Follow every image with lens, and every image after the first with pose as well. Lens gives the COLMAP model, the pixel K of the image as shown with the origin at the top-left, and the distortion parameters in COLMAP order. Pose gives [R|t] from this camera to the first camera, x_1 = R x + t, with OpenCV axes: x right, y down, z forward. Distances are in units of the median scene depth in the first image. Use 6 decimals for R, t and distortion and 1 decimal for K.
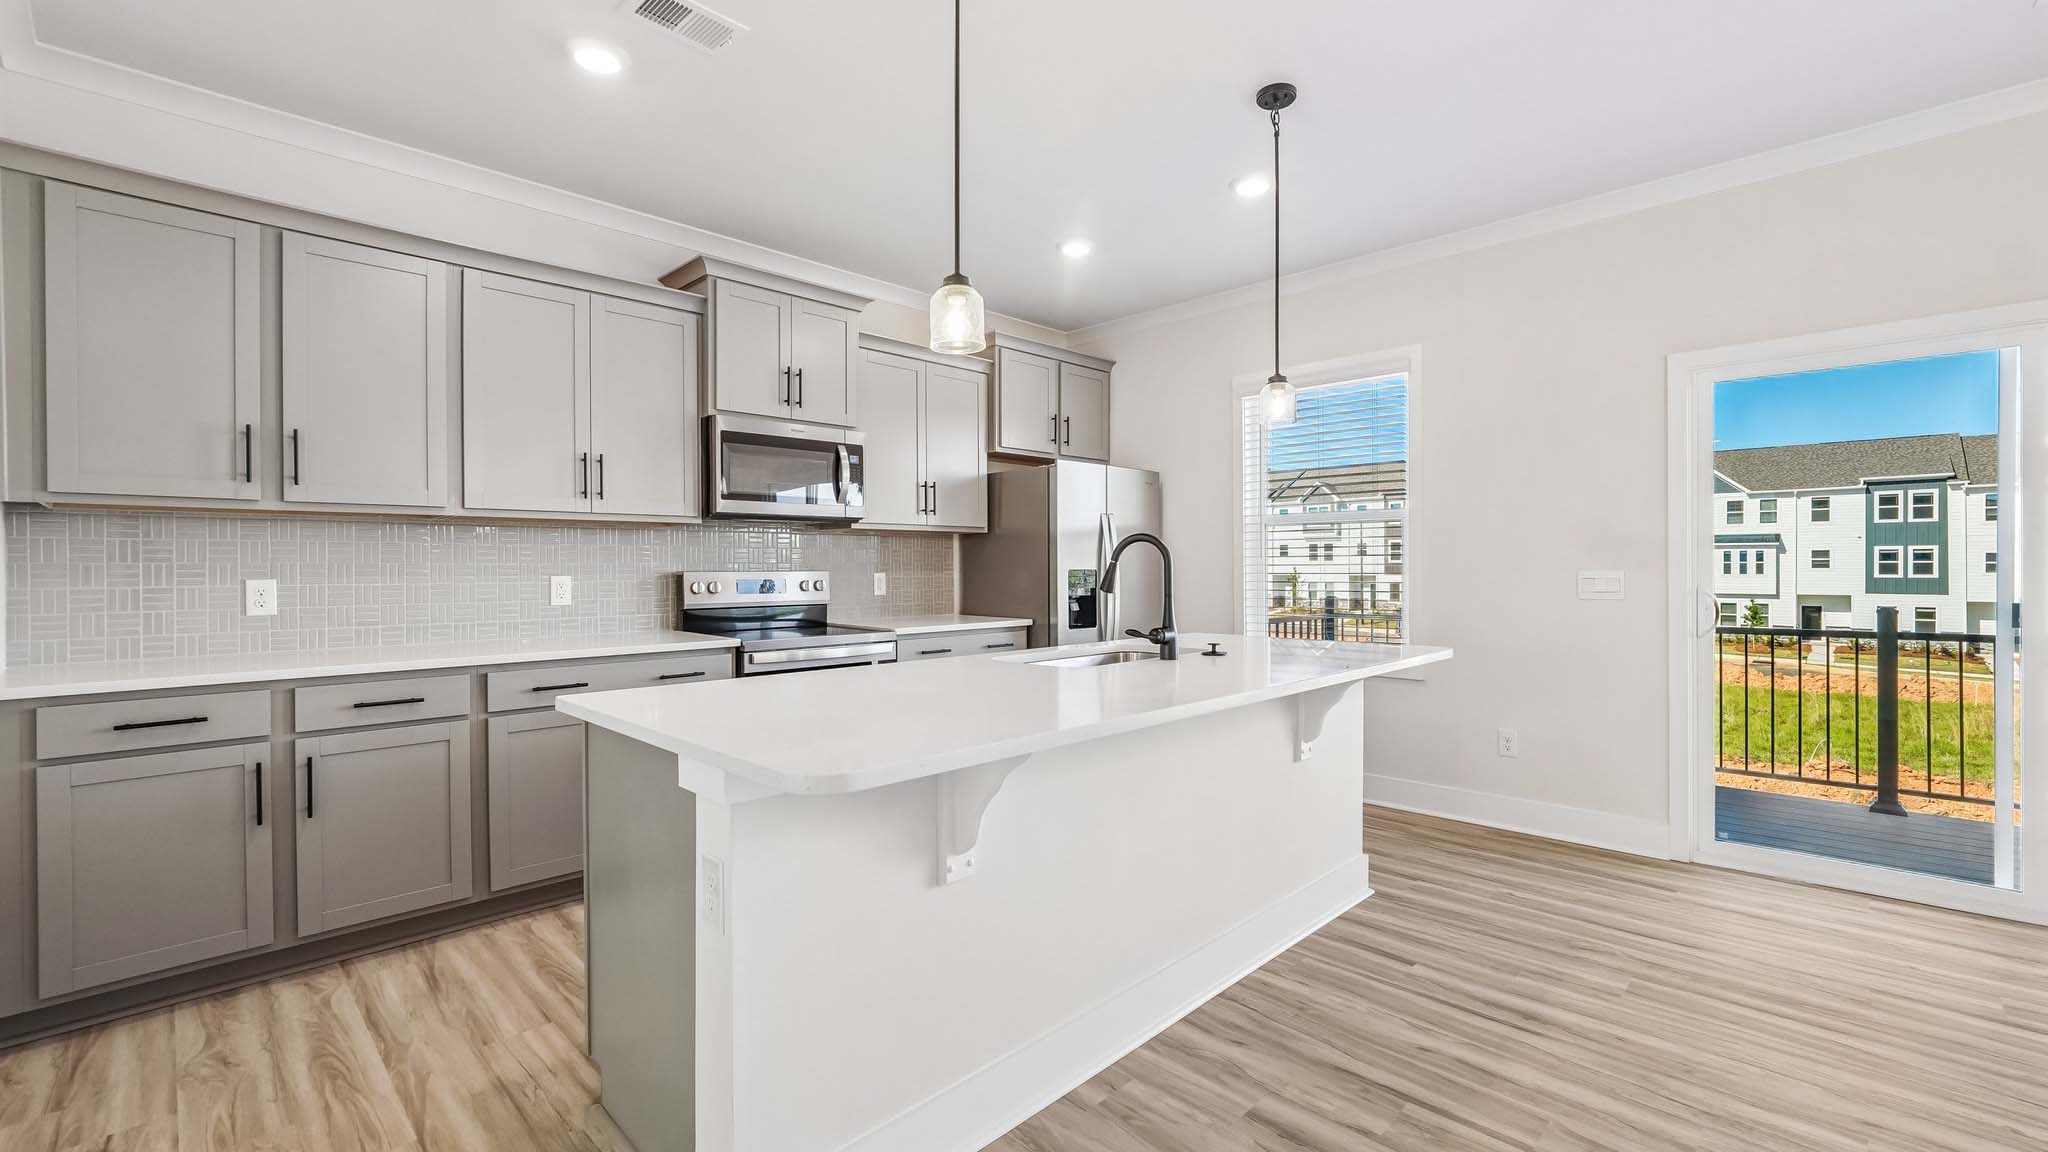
lens RADIAL K [[861.1, 0, 1022.5], [0, 861.1, 571.4], [0, 0, 1]] dist [-0.015884, 0.006426]
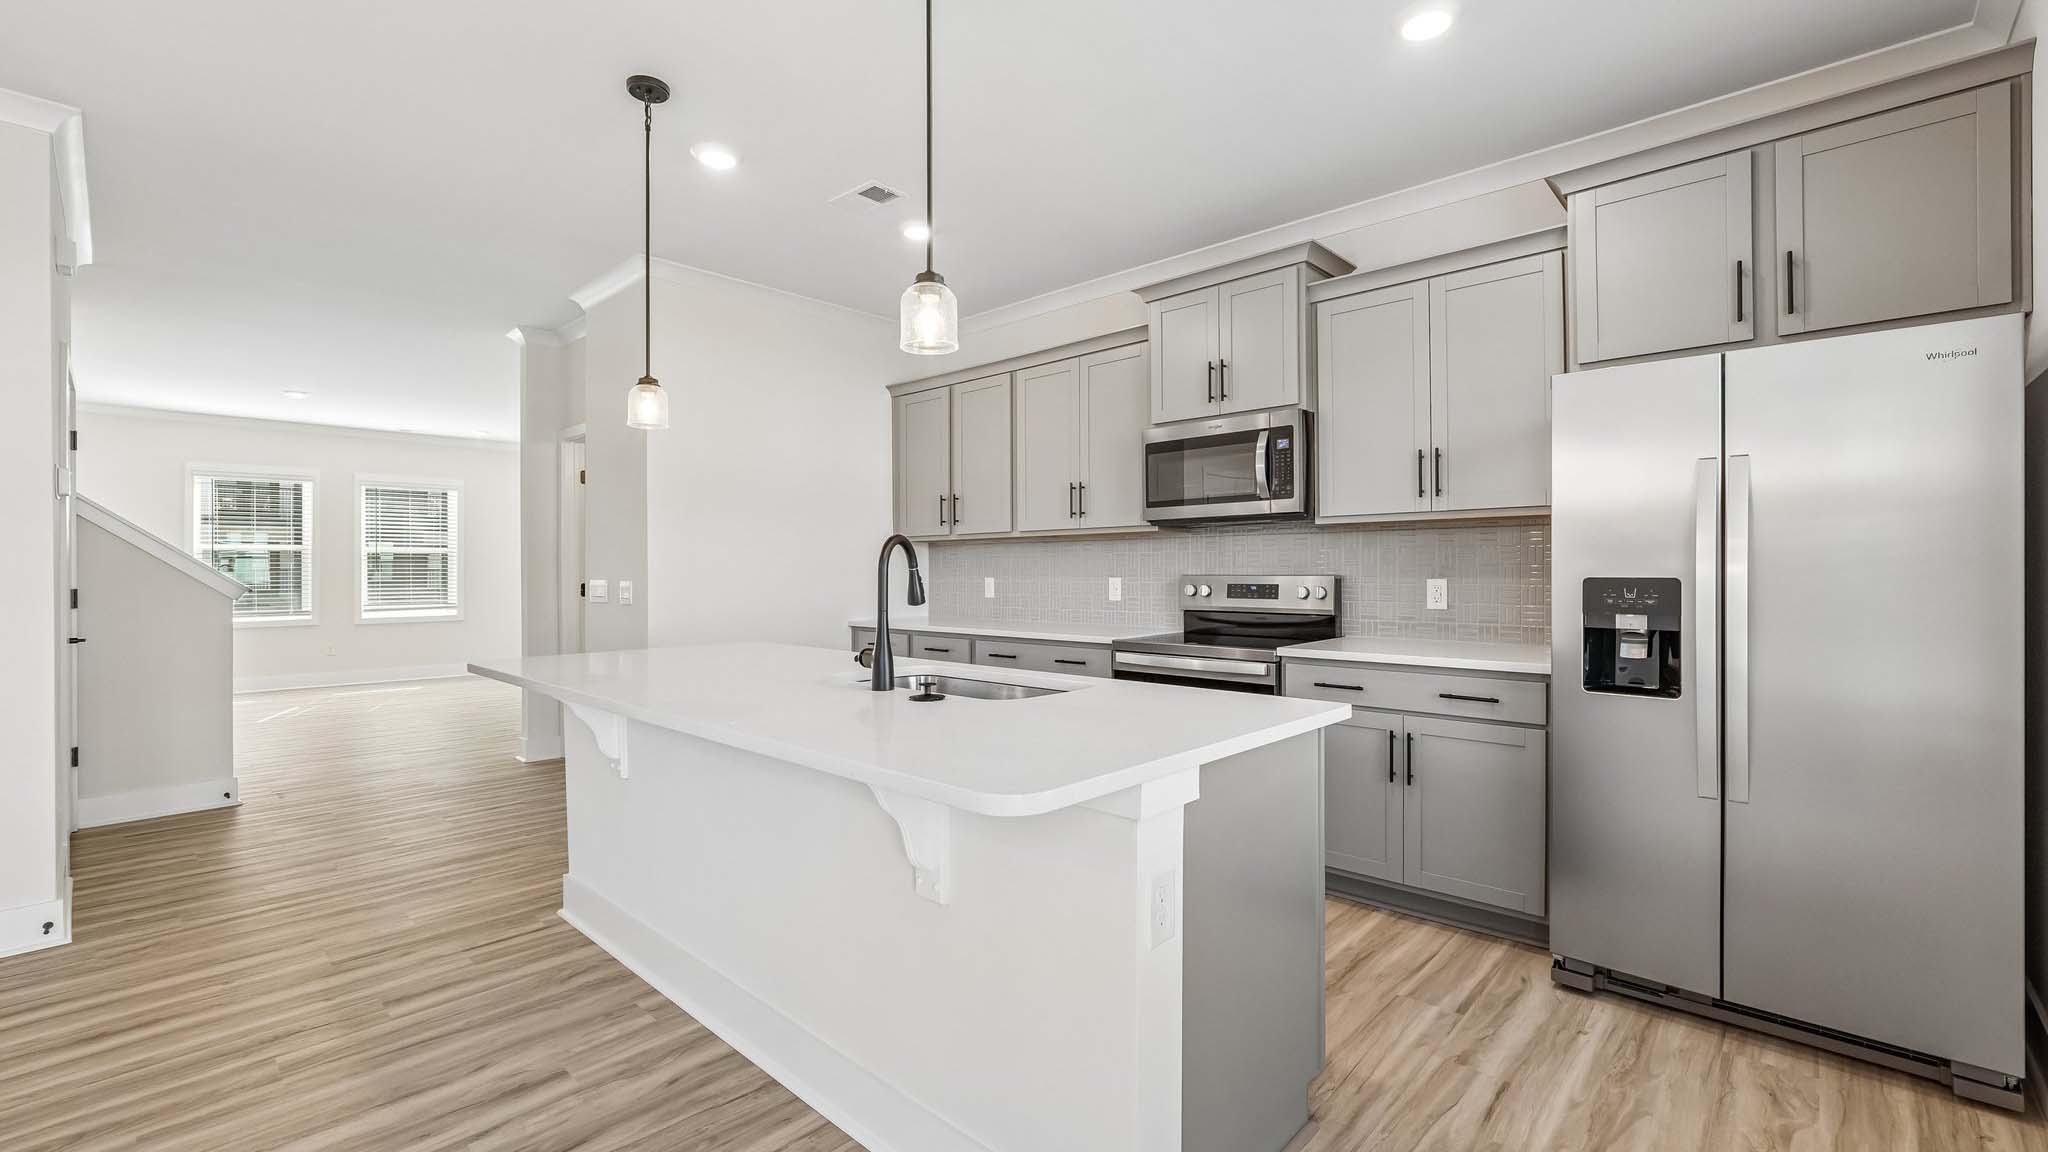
lens RADIAL K [[861.1, 0, 1022.8], [0, 861.1, 569.0], [0, 0, 1]] dist [-0.015884, 0.006426]
pose [[0.031957, 0.002155, -0.999487, 0.865855], [-0.001277, 0.999997, 0.002115, -0.011837], [0.999488, 0.001209, 0.031959, 0.973102]]
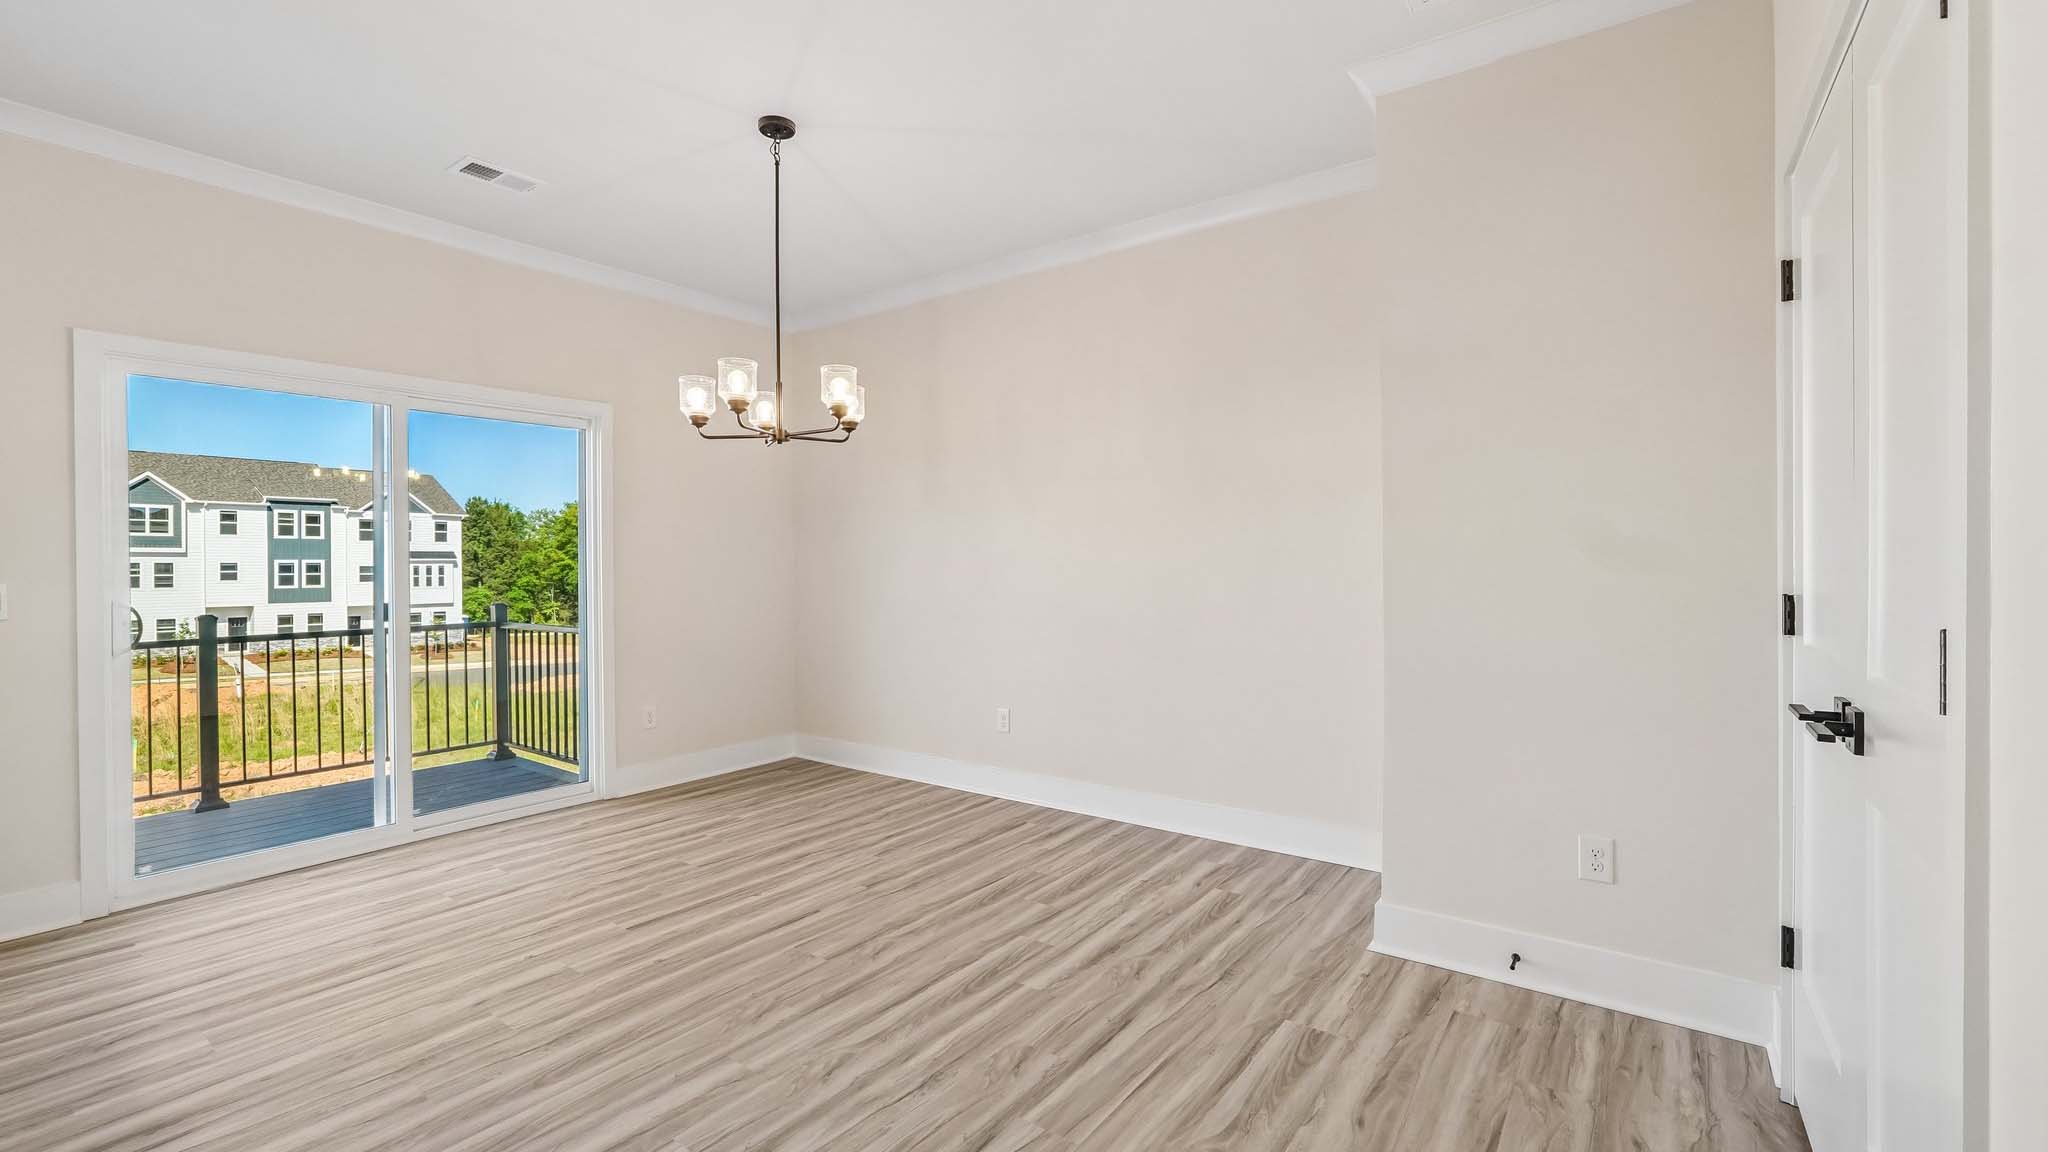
lens RADIAL K [[861.1, 0, 1025.8], [0, 861.1, 578.0], [0, 0, 1]] dist [-0.015884, 0.006426]
pose [[-0.149331, -0.011256, 0.988723, -0.258417], [0.013843, 0.999813, 0.013473, -0.007010], [-0.988690, 0.015699, -0.149147, 0.215663]]
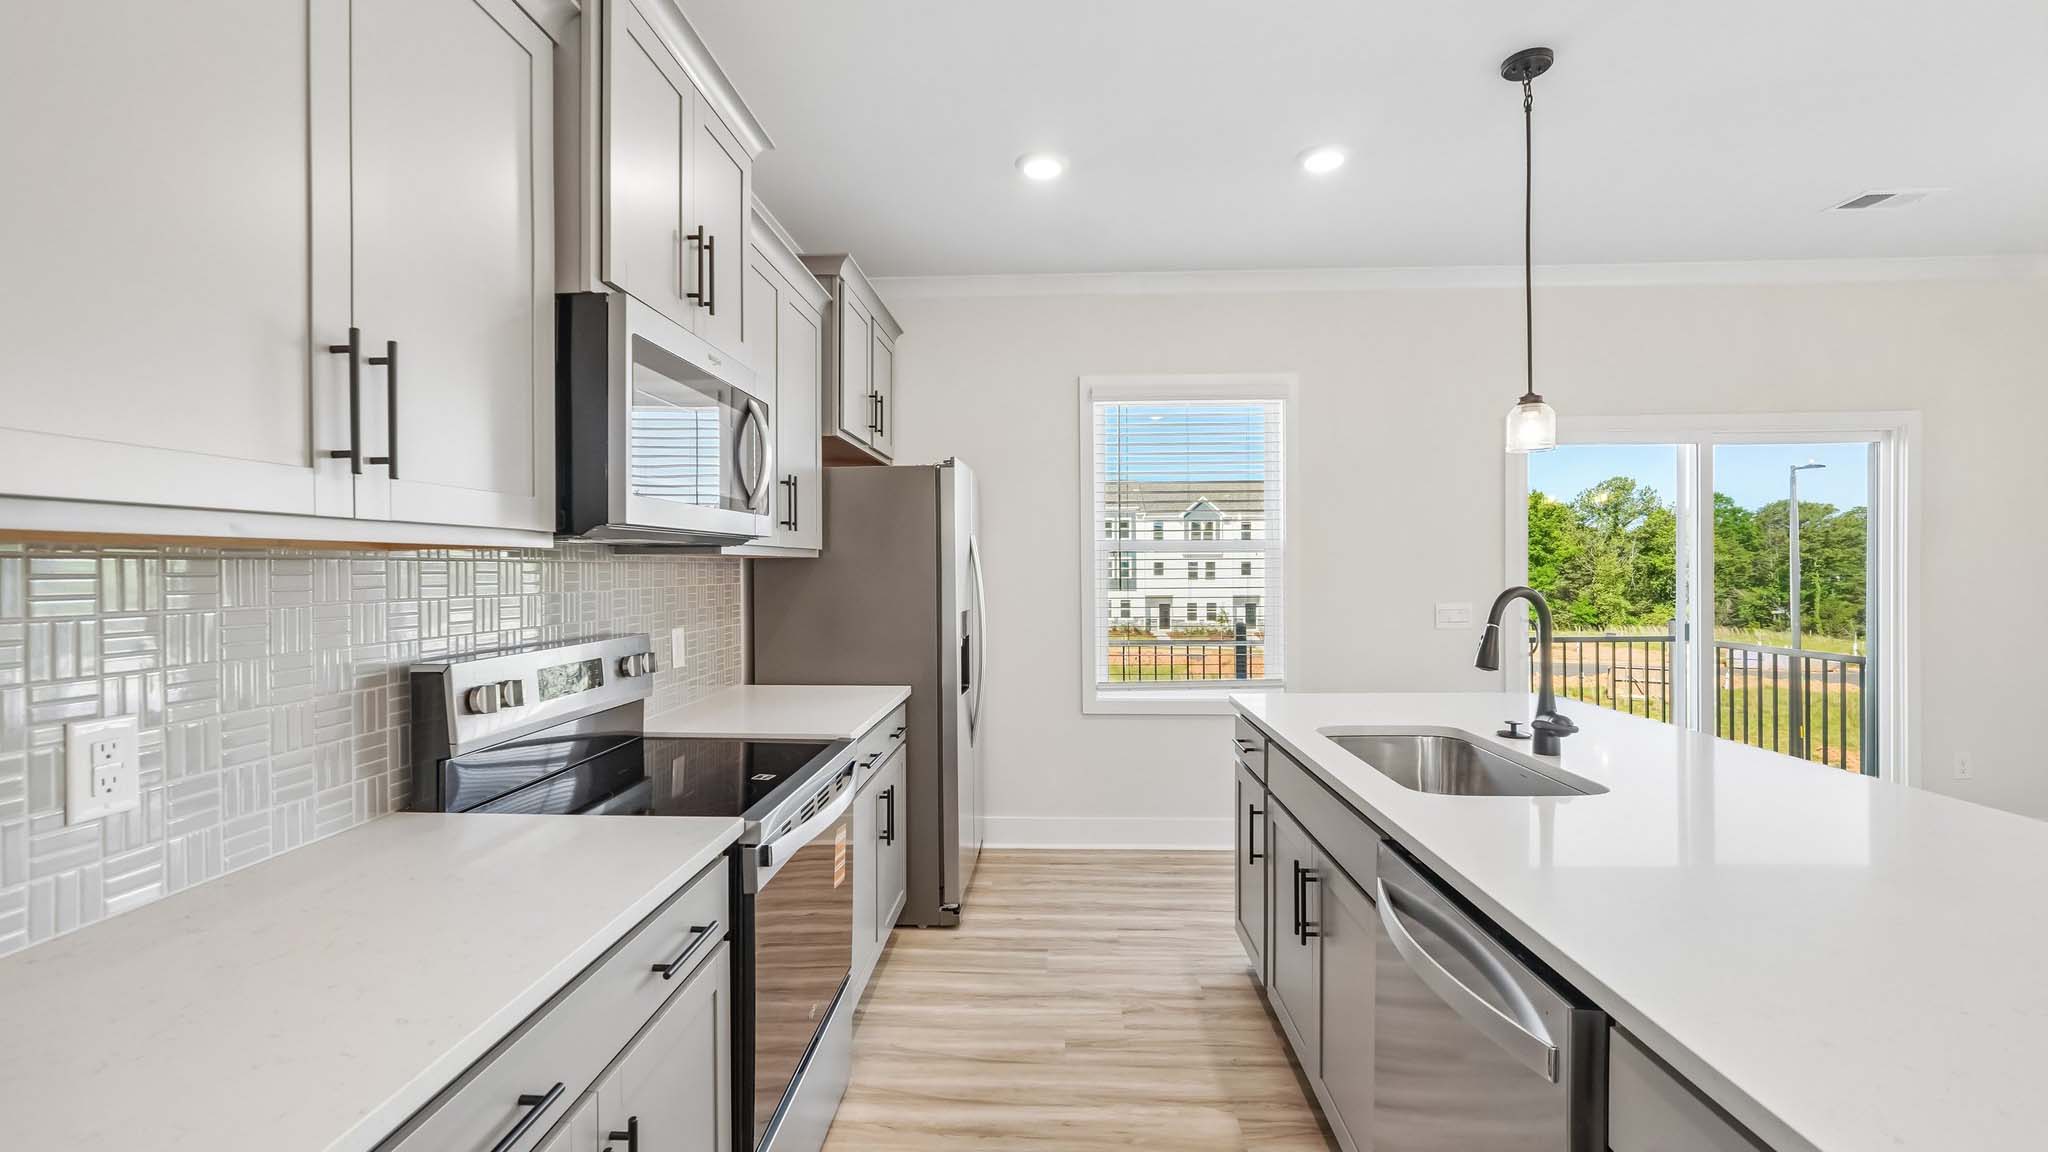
lens RADIAL K [[858.3, 0, 1022.0], [0, 858.3, 569.7], [0, 0, 1]] dist [-0.013938, 0.000043]
pose [[0.739262, -0.001611, 0.673415, -0.591723], [0.005311, 0.999980, -0.003438, -0.052227], [-0.673396, 0.006118, 0.739256, 0.668027]]
